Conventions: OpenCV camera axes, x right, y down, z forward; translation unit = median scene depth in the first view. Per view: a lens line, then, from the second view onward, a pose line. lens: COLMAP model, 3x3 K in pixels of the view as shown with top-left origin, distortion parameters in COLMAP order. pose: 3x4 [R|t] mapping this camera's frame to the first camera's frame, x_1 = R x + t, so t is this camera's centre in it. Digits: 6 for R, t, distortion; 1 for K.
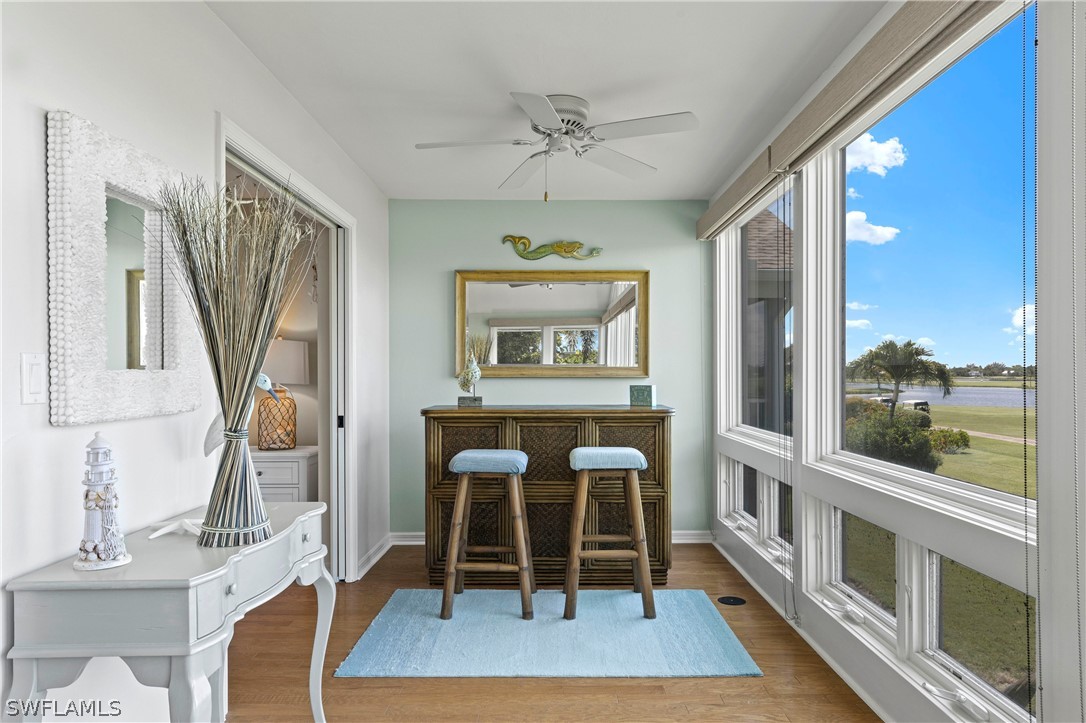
lens RADIAL K [[698.9, 0, 542.1], [0, 698.9, 374.6], [0, 0, 1]] dist [0.002083, 0.001164]
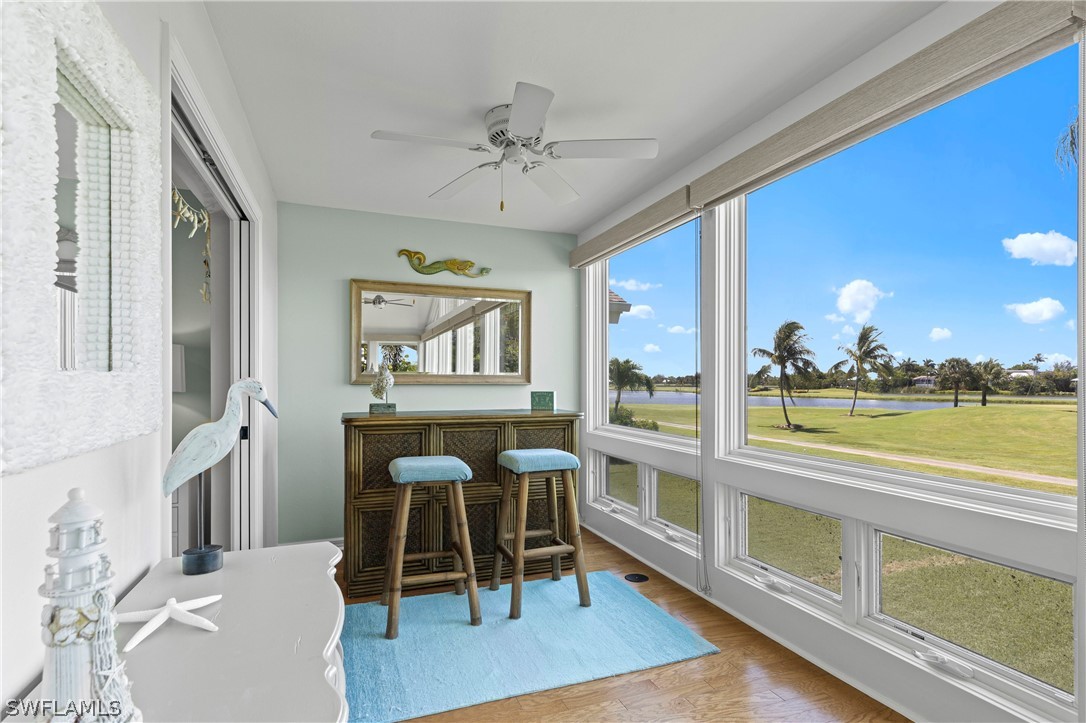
lens RADIAL K [[545.7, 0, 545.2], [0, 545.7, 380.2], [0, 0, 1]] dist [0.004232, -0.000256]
pose [[0.933715, 0.003553, 0.357998, -0.180378], [-0.002093, 0.999988, -0.004464, 0.001102], [-0.358010, 0.003419, 0.933712, 0.197186]]
